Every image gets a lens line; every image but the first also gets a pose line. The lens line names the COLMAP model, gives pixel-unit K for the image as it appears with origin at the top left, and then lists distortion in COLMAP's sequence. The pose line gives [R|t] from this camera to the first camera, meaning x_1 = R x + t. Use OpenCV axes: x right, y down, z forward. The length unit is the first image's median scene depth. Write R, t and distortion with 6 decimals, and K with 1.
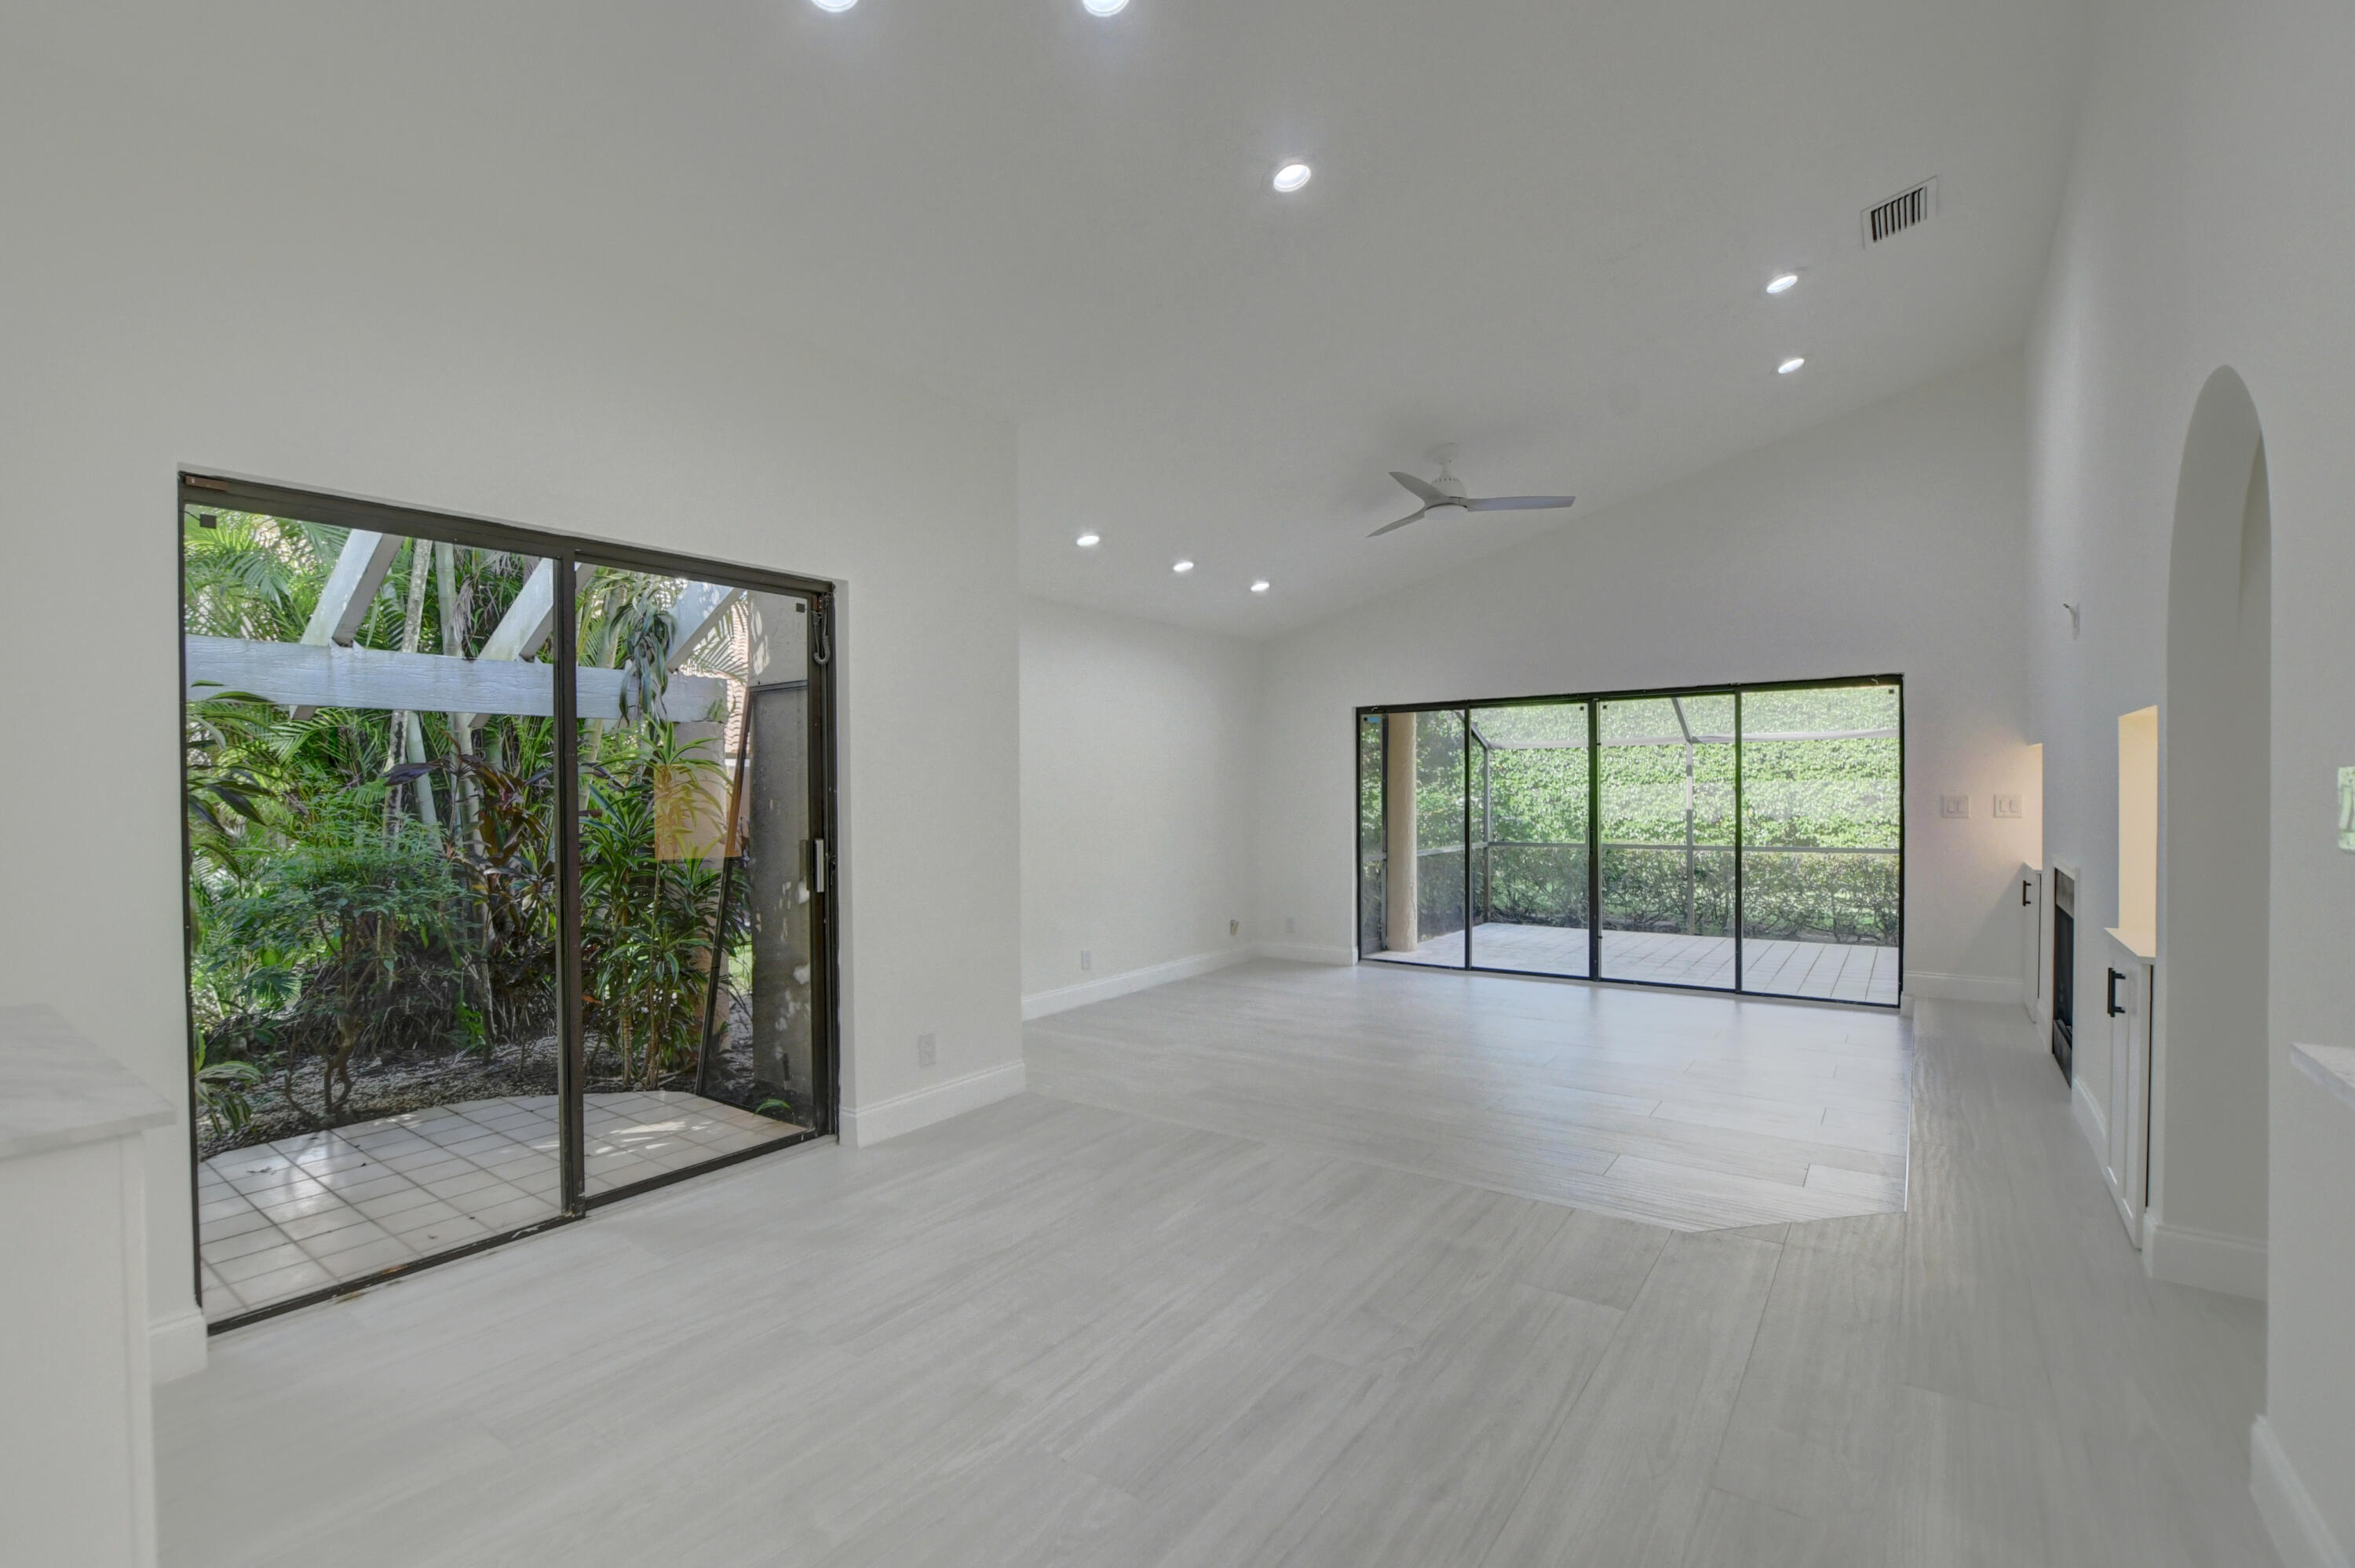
lens RADIAL K [[1032.4, 0, 1188.8], [0, 1032.4, 796.8], [0, 0, 1]] dist [-0.005537, -0.000309]
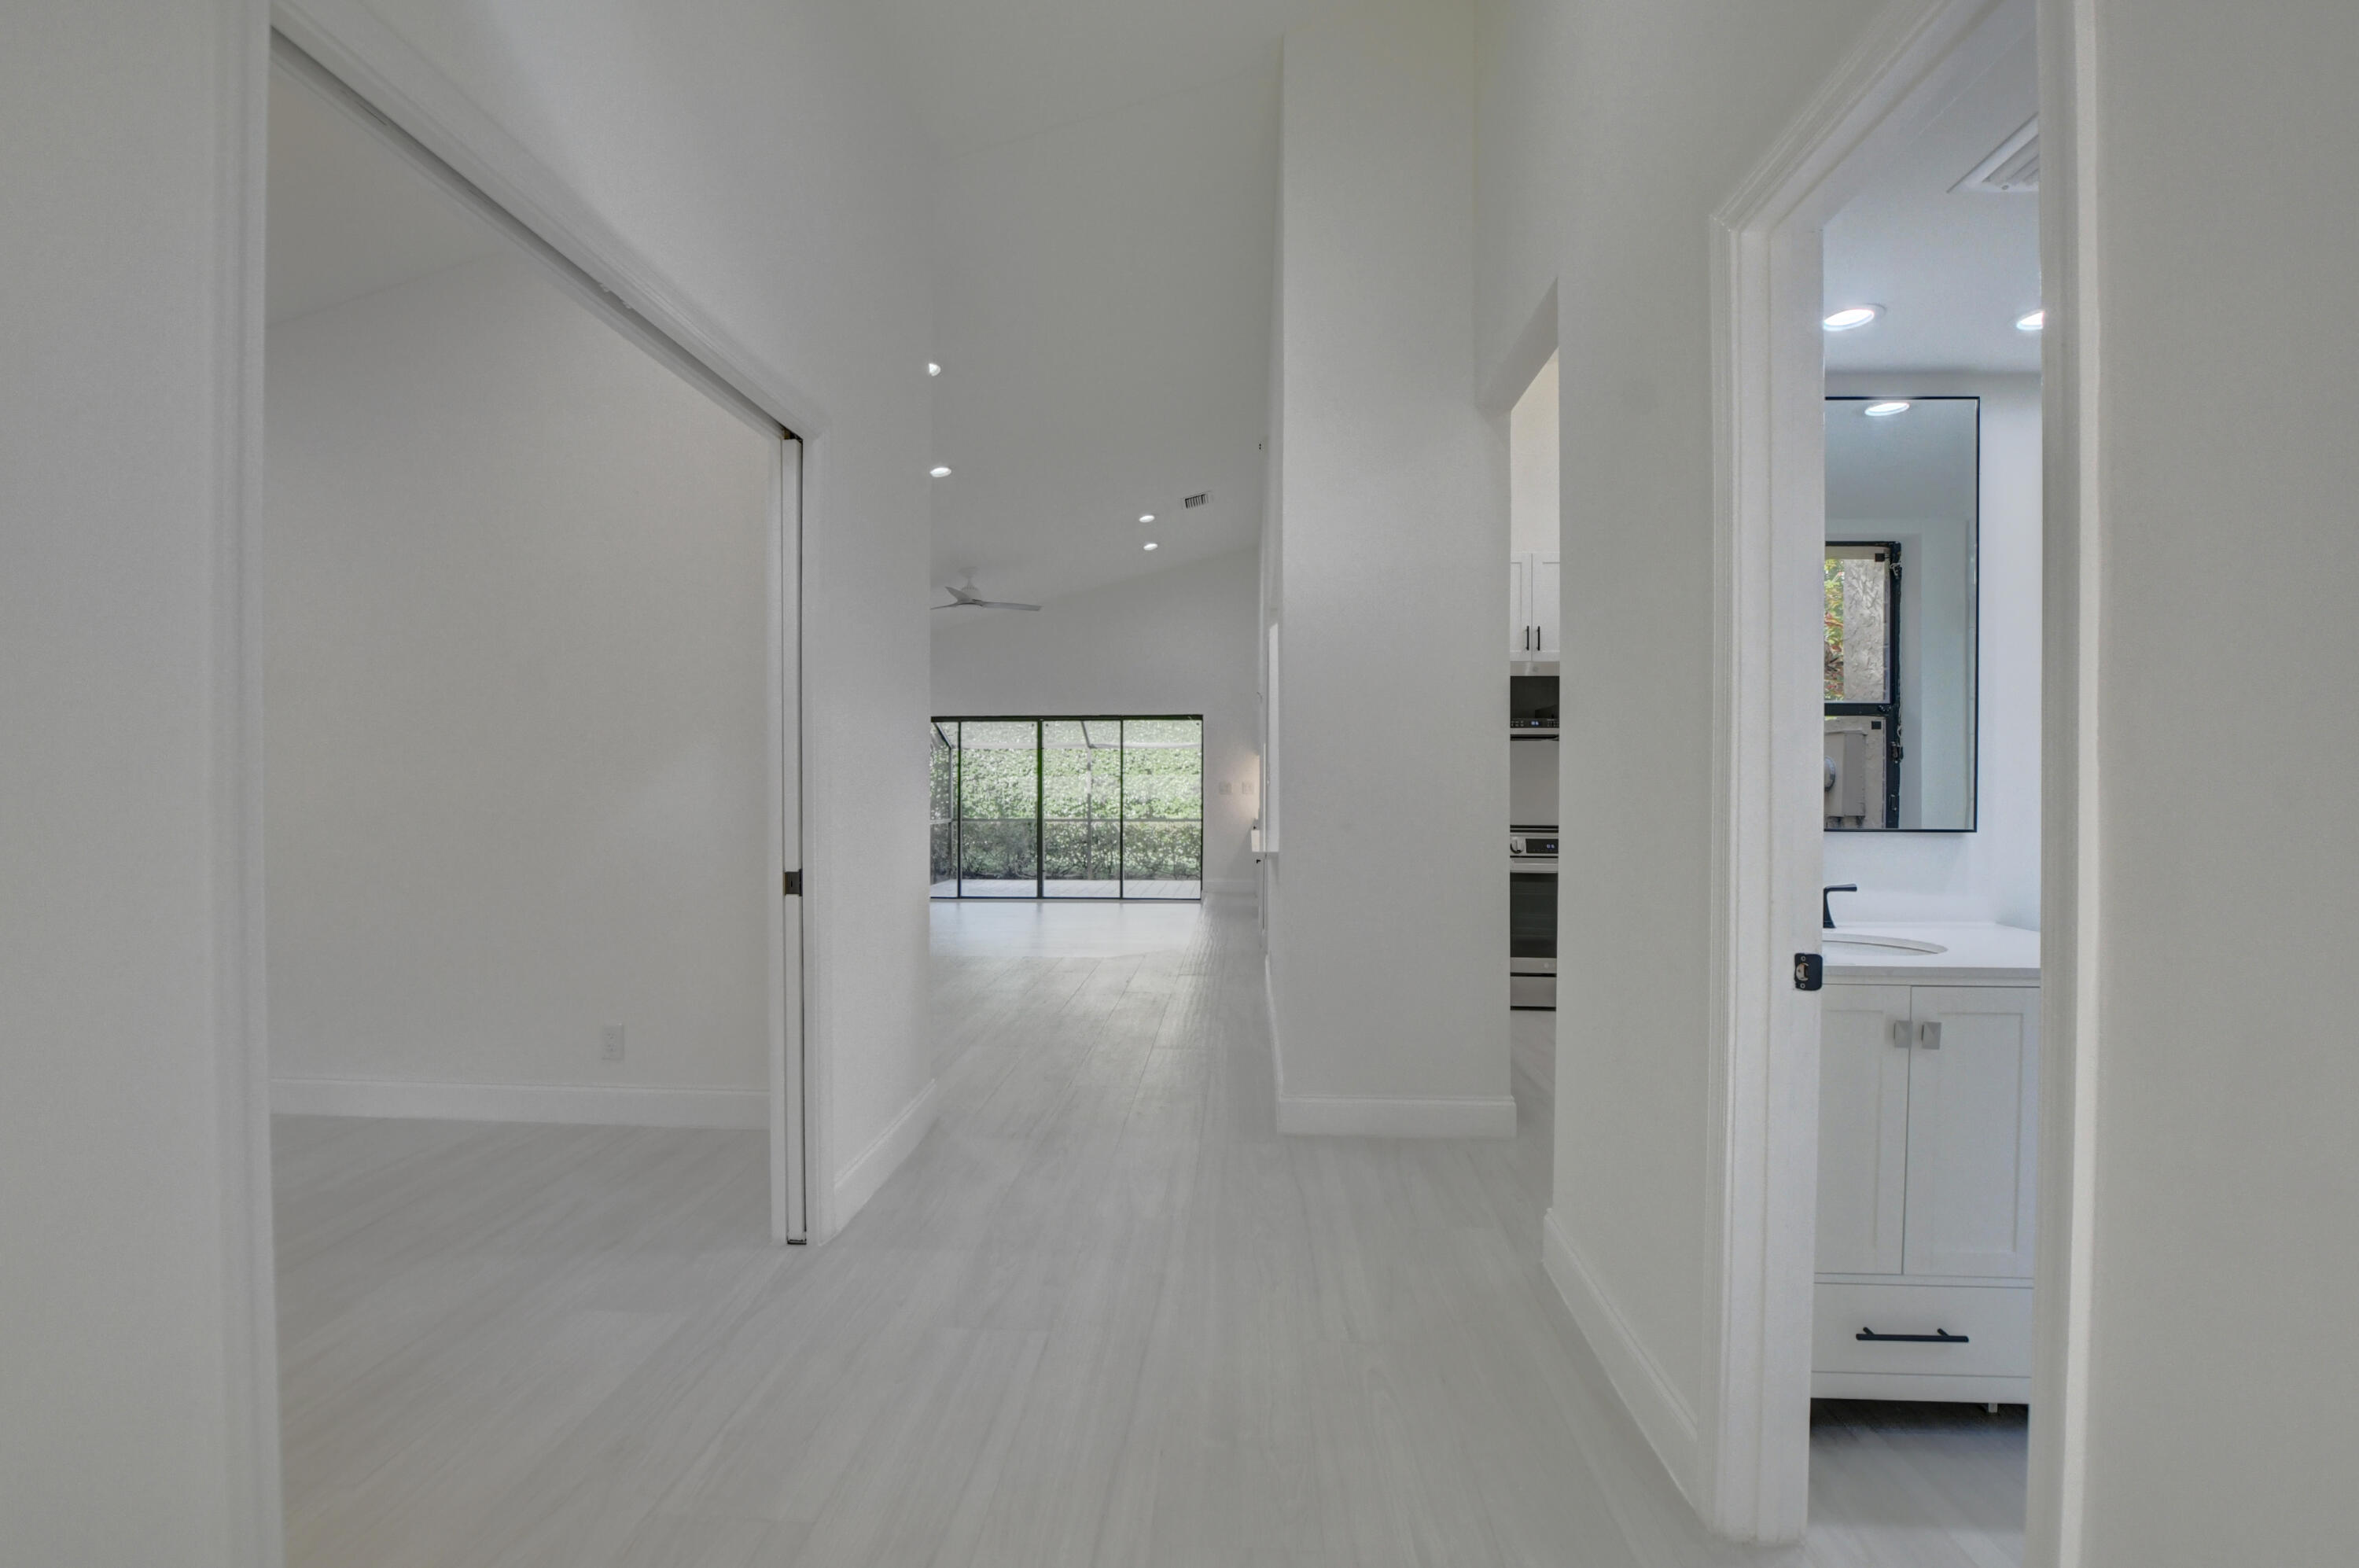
lens RADIAL K [[1034.4, 0, 1184.7], [0, 1034.4, 787.1], [0, 0, 1]] dist [-0.005537, -0.000309]
pose [[0.847173, 0.008245, 0.531254, -0.215684], [-0.005161, 0.999960, -0.007290, 0.015354], [-0.531293, 0.003434, 0.847181, -0.377076]]
